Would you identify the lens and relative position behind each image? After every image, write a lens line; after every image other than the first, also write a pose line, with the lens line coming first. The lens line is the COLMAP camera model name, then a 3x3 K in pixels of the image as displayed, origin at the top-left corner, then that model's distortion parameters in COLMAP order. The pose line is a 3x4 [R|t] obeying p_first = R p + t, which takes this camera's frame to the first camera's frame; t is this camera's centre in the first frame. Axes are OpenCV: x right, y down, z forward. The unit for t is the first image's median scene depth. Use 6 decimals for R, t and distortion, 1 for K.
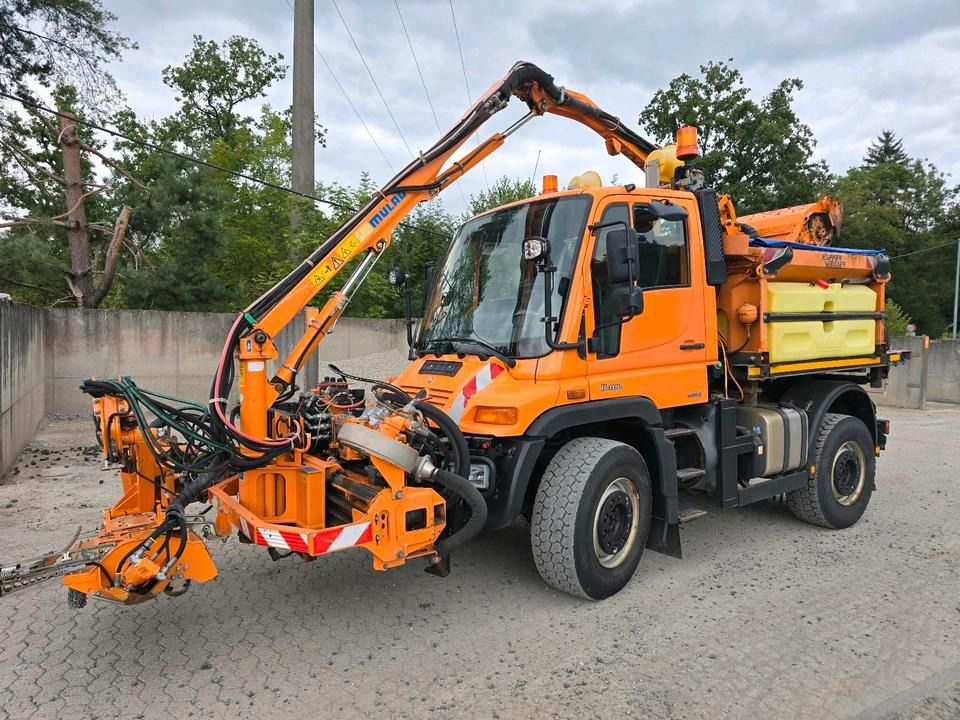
lens RADIAL K [[658.1, 0, 483.7], [0, 658.1, 356.7], [0, 0, 1]] dist [0.031744, -0.024974]
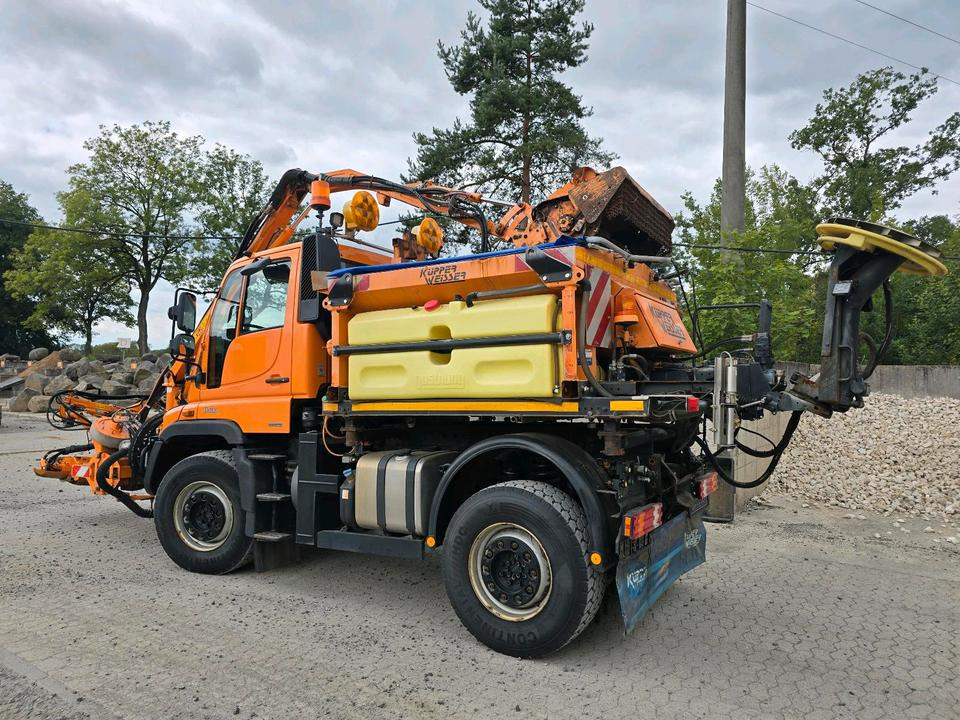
lens RADIAL K [[658.1, 0, 483.7], [0, 658.1, 356.7], [0, 0, 1]] dist [0.031744, -0.024974]
pose [[0.416145, -0.038559, -0.908480, 1.430372], [-0.041286, 0.997269, -0.061239, -0.001989], [0.908361, 0.062992, 0.413416, 0.838098]]
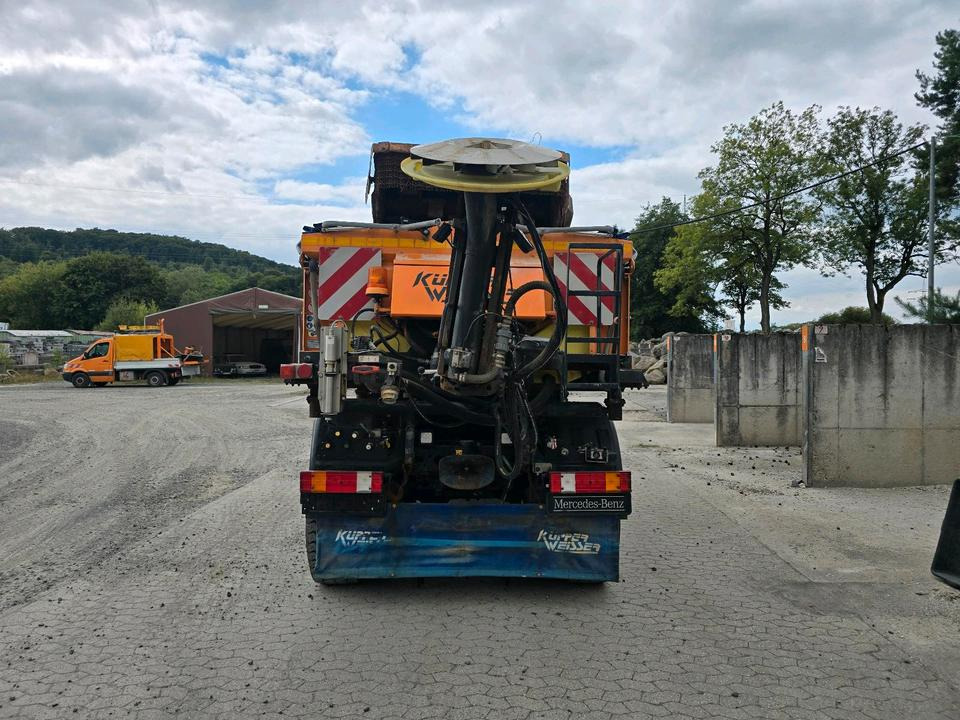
lens RADIAL K [[671.7, 0, 509.6], [0, 671.7, 362.6], [0, 0, 1]] dist [0.045569, -0.050436]
pose [[-0.556099, -0.004115, -0.831106, 1.376935], [-0.044216, 0.998718, 0.024640, -0.046840], [0.829939, 0.050450, -0.555568, 2.030892]]
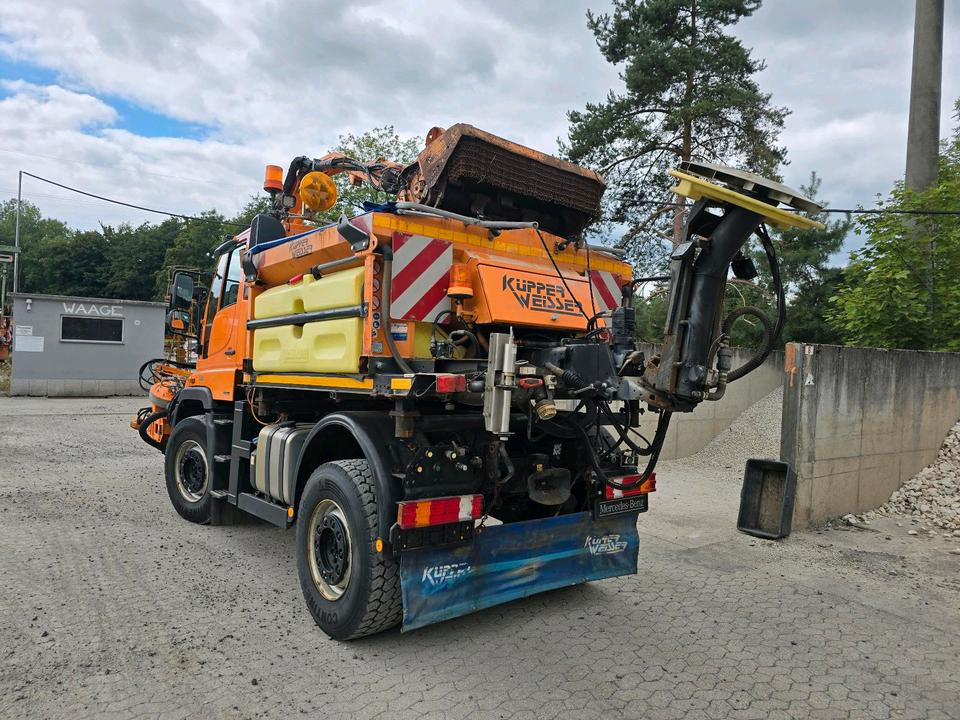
lens RADIAL K [[658.1, 0, 483.7], [0, 658.1, 356.7], [0, 0, 1]] dist [0.031744, -0.024974]
pose [[0.069098, -0.012409, -0.997533, 1.509879], [-0.080034, 0.996631, -0.017942, -0.022496], [0.994394, 0.081076, 0.067872, 1.347584]]
